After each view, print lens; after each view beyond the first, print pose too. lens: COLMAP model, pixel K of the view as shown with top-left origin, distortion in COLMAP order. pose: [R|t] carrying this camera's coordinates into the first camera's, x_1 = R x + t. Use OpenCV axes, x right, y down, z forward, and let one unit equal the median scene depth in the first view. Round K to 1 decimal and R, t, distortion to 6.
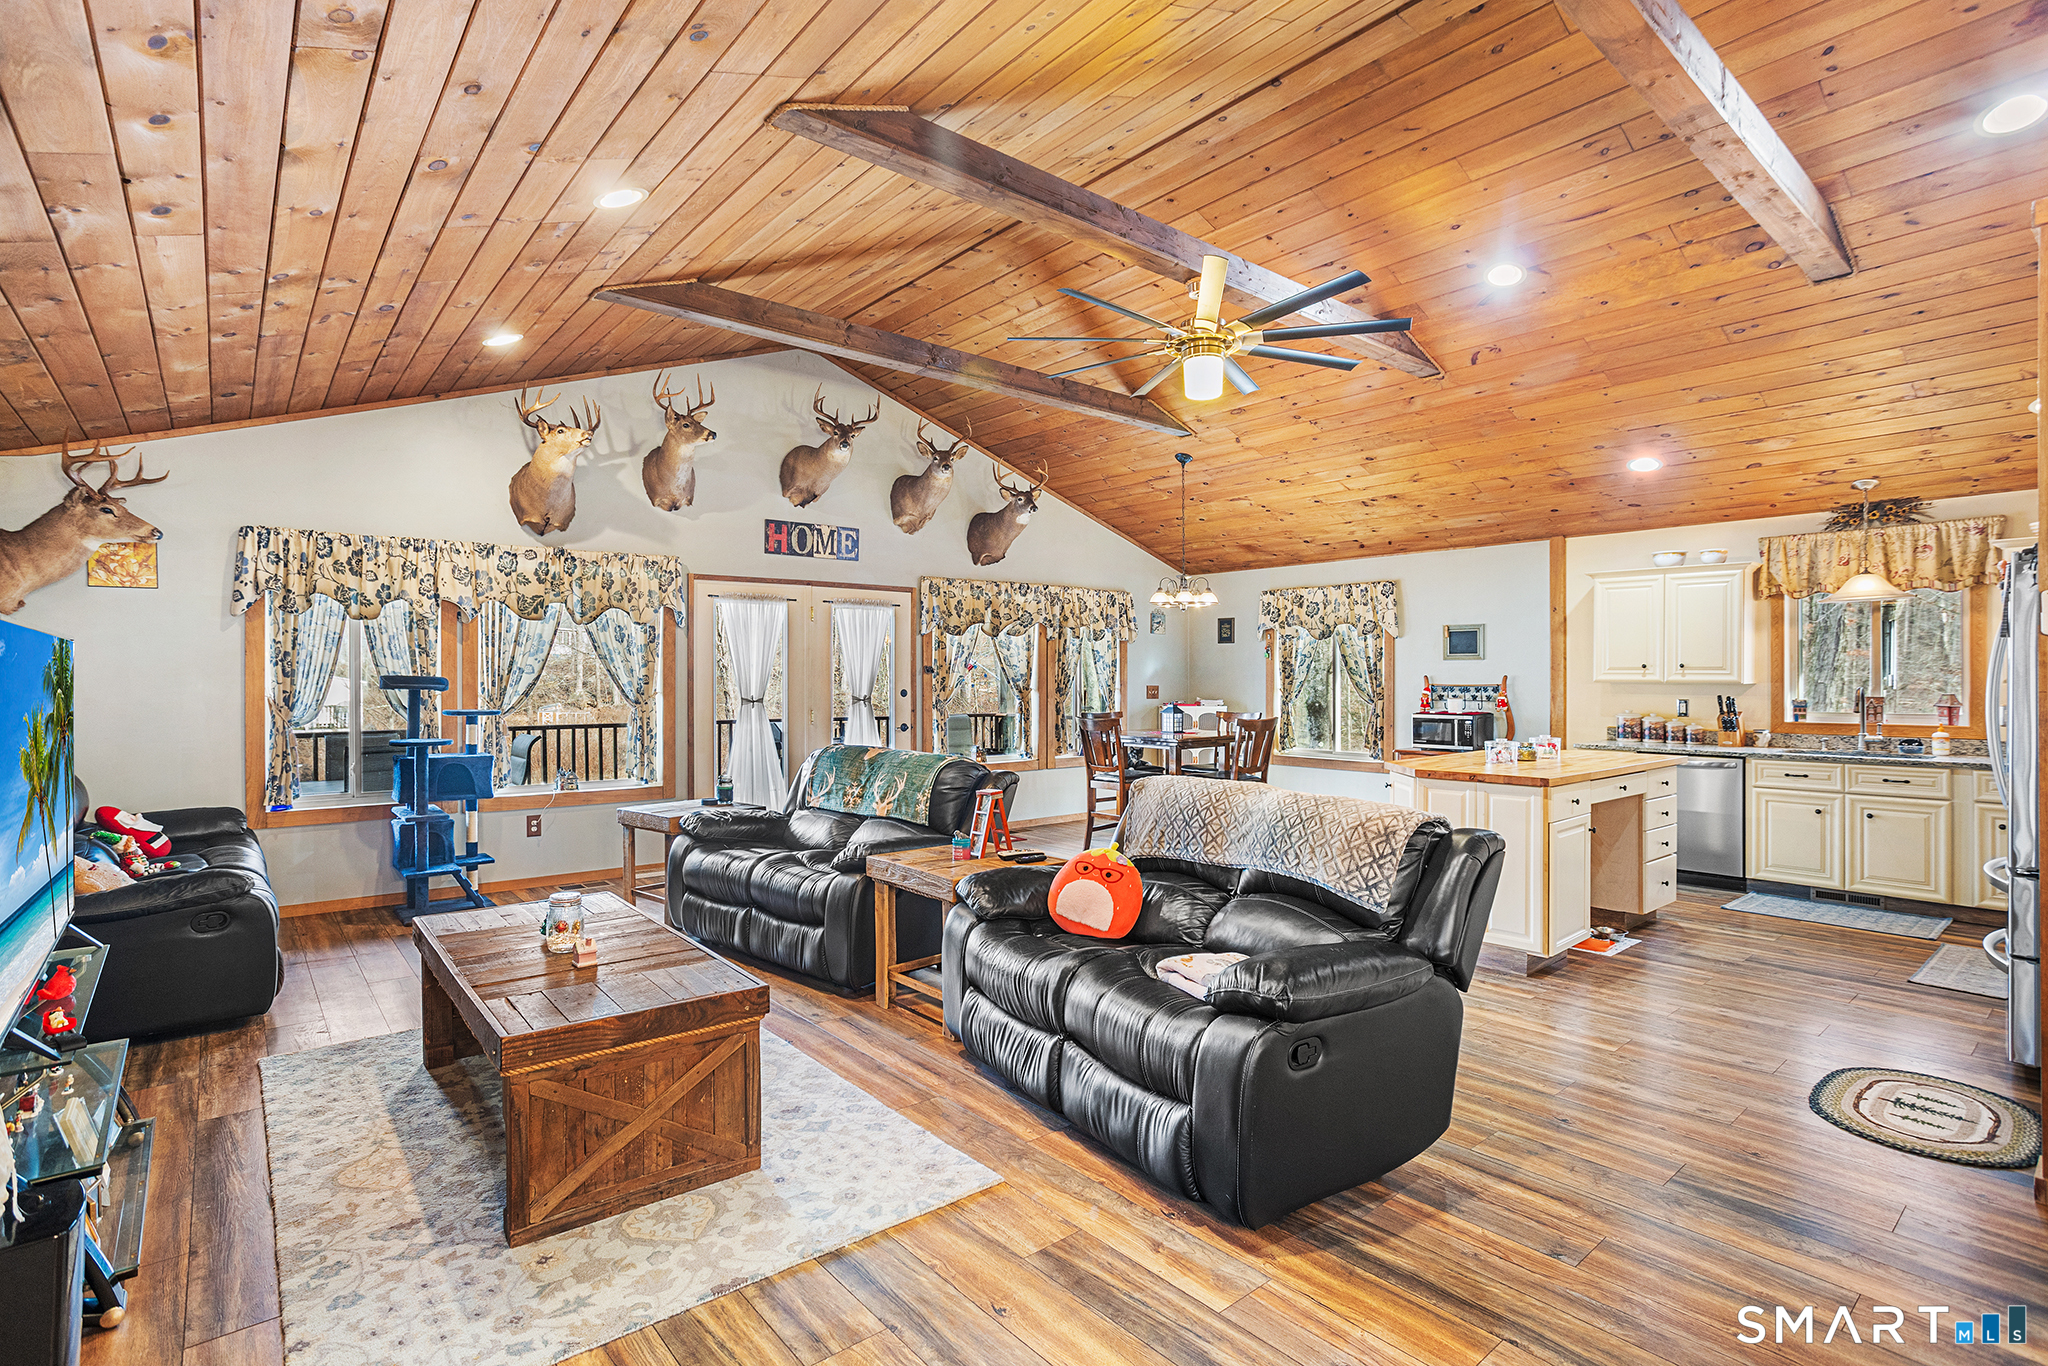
lens RADIAL K [[997.8, 0, 1026.9], [0, 997.8, 682.2], [0, 0, 1]] dist [-0.002264, 0.000063]
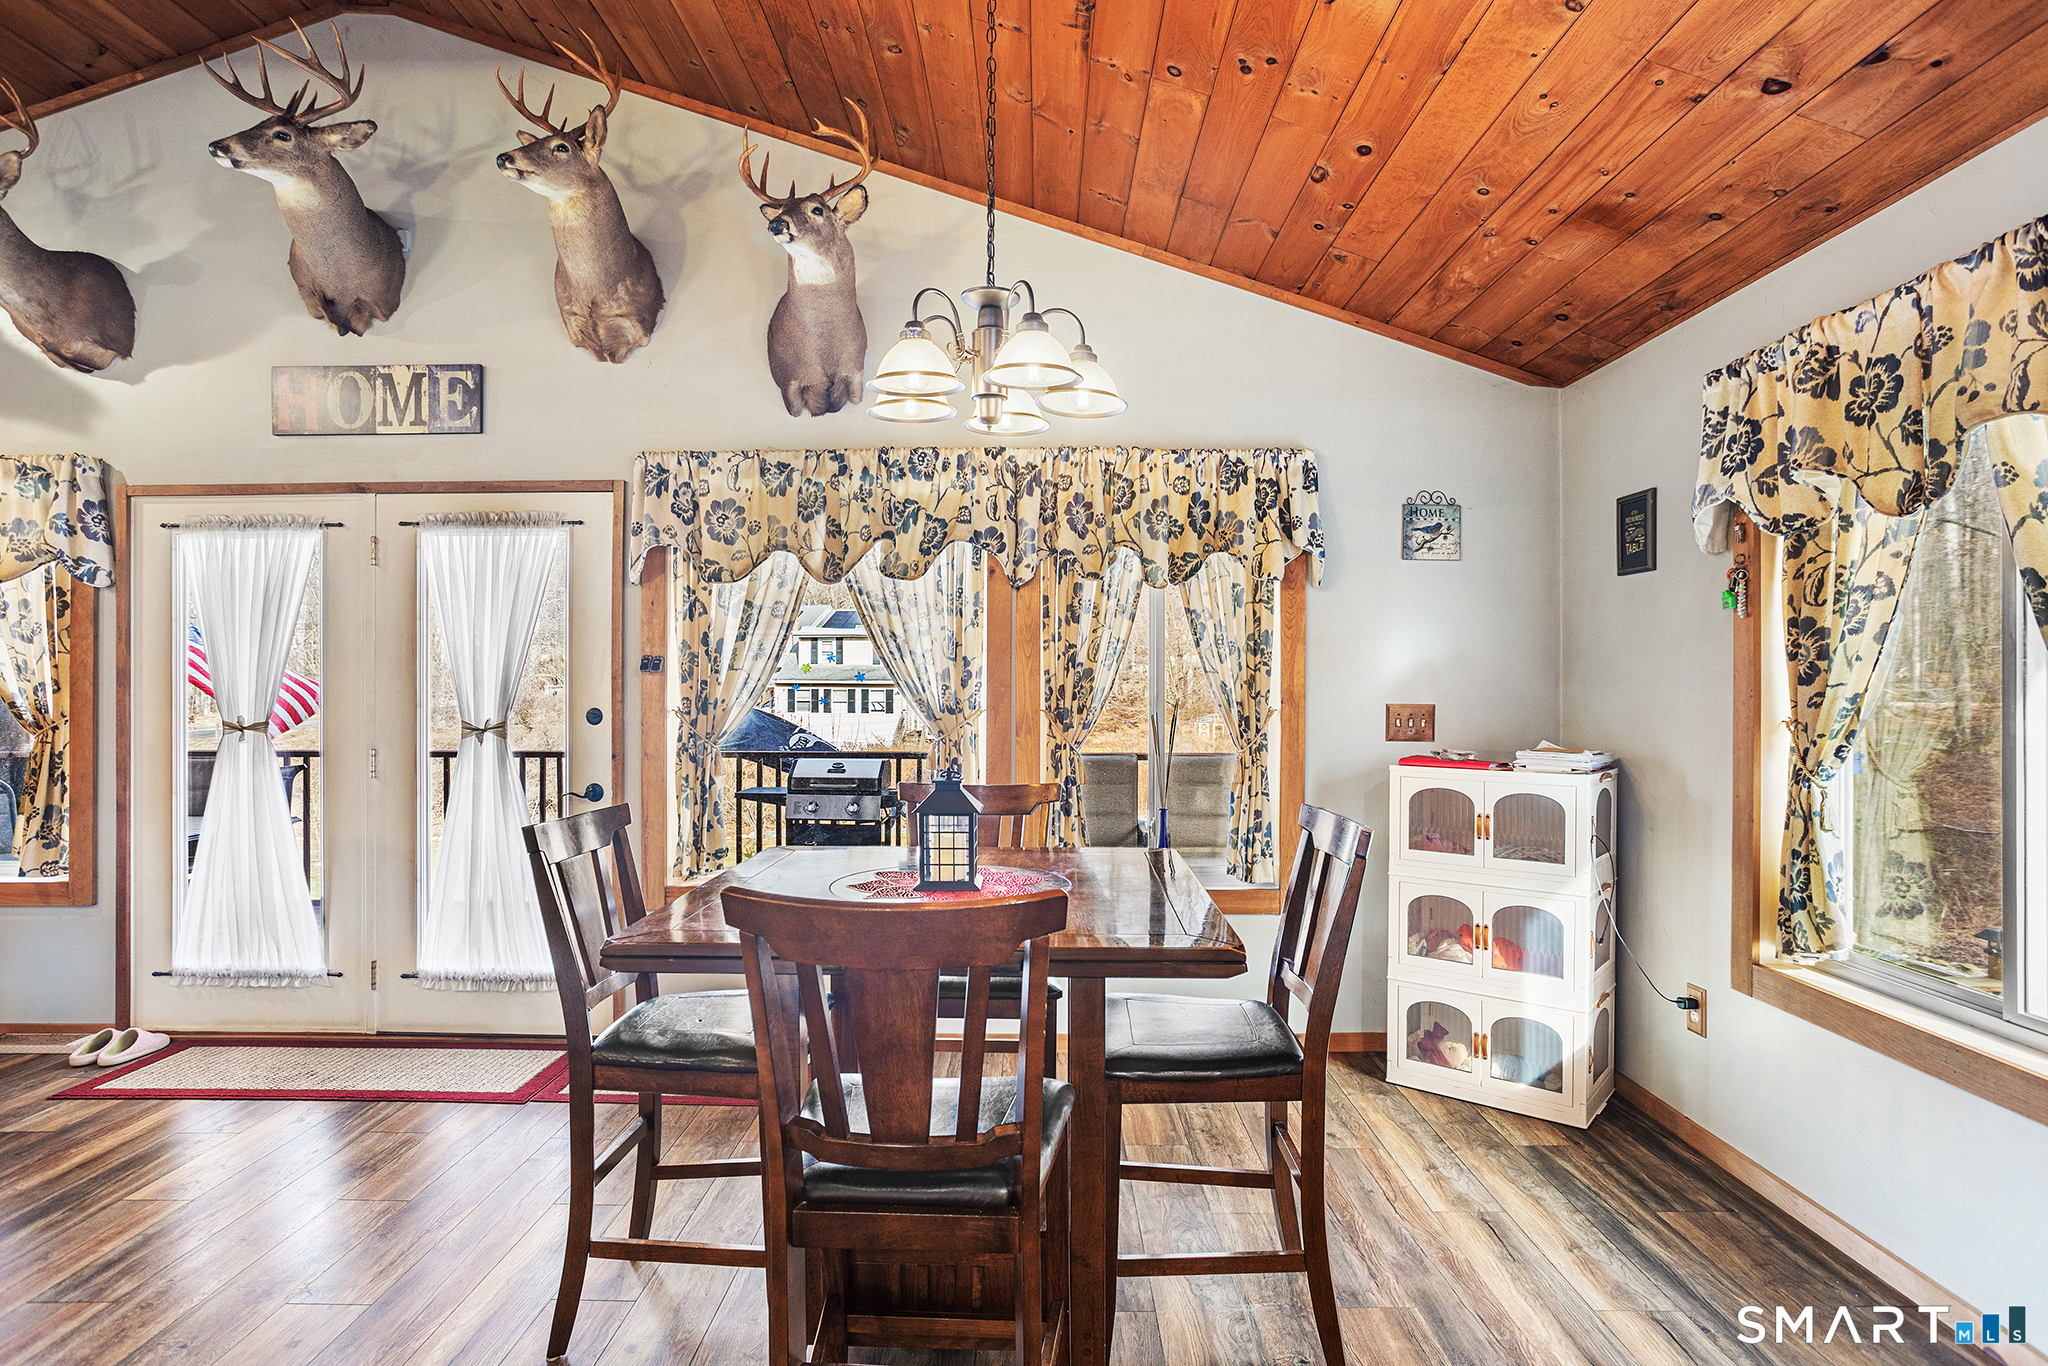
lens RADIAL K [[1063.1, 0, 1016.5], [0, 1063.1, 680.6], [0, 0, 1]] dist [-0.006482, 0.000380]
pose [[0.753384, -0.002818, -0.657575, 0.314688], [-0.002862, 0.999967, -0.007565, -0.002194], [0.657575, 0.007581, 0.753351, 0.717663]]
